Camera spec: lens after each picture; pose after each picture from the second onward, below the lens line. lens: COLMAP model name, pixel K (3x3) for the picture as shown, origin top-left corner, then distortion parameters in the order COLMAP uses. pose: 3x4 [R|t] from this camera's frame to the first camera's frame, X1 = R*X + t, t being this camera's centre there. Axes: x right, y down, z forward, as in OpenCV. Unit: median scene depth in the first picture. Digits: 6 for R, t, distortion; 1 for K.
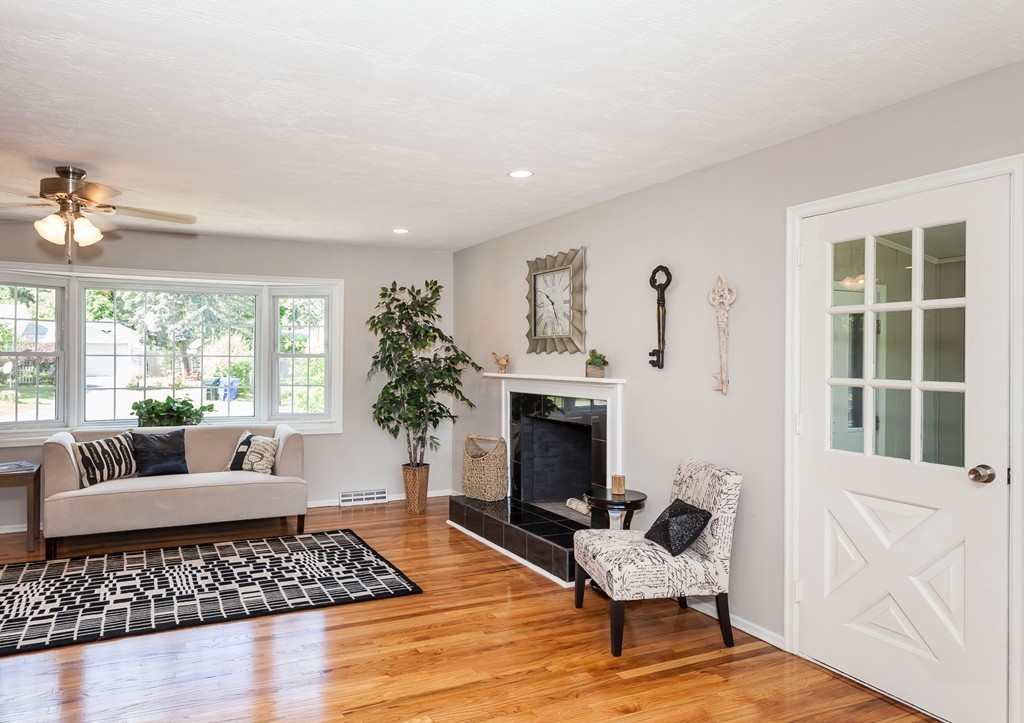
lens RADIAL K [[655.2, 0, 440.1], [0, 655.2, 357.9], [0, 0, 1]] dist [0.021287, -0.000338]
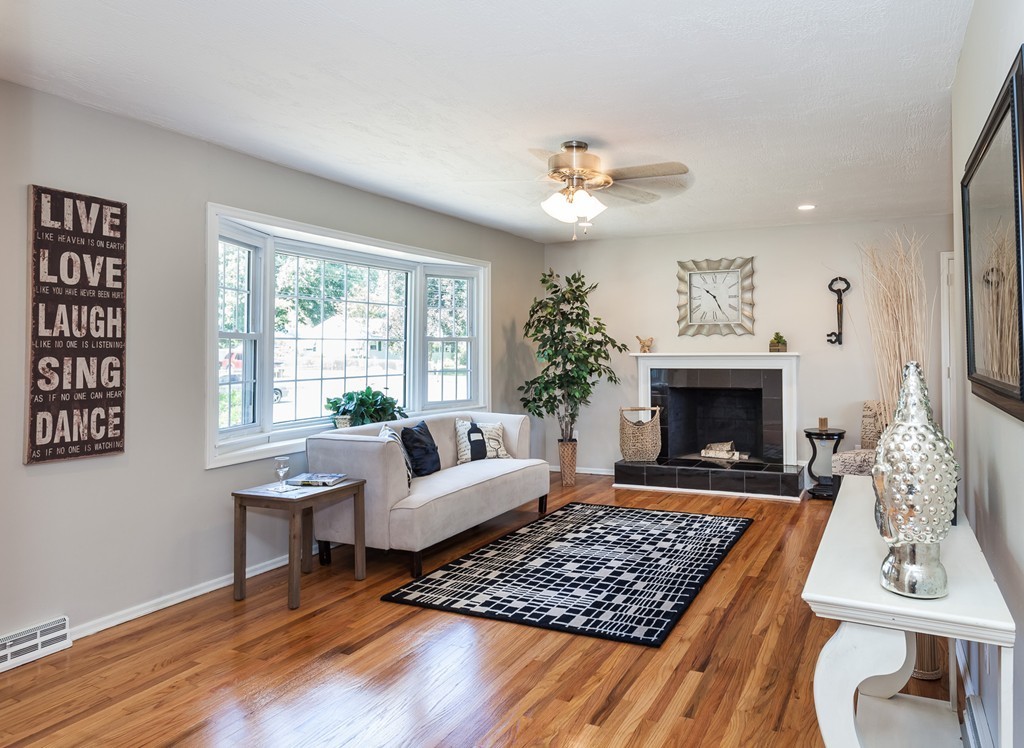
lens RADIAL K [[684.3, 0, 581.5], [0, 684.3, 340.3], [0, 0, 1]] dist [0.002999, 0.000515]
pose [[0.731548, -0.000273, 0.681790, -1.032329], [0.009853, 0.999900, -0.010172, 0.014224], [-0.681719, 0.014158, 0.731478, 0.214025]]
